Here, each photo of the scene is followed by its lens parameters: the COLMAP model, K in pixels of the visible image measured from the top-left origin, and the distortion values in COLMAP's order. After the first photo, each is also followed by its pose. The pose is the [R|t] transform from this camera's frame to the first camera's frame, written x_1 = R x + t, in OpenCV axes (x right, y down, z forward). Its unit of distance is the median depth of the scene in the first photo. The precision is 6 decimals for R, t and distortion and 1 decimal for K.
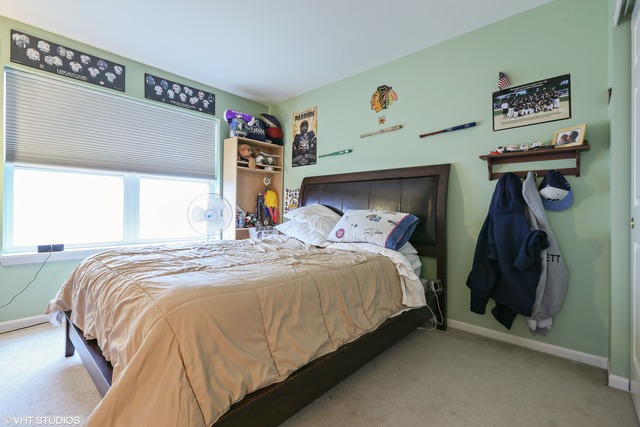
lens RADIAL K [[290.2, 0, 318.7], [0, 290.2, 209.4], [0, 0, 1]] dist [-0.008641, 0.001155]
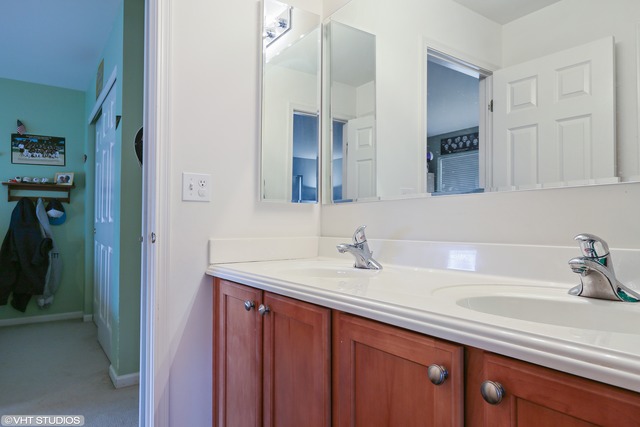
lens RADIAL K [[410.8, 0, 320.0], [0, 410.8, 212.9], [0, 0, 1]] dist [-0.007154, -0.001258]
pose [[0.231140, 0.013041, 0.972833, -0.970270], [-0.001708, 0.999914, -0.012998, -0.032884], [-0.972919, 0.001343, 0.231142, -0.866341]]
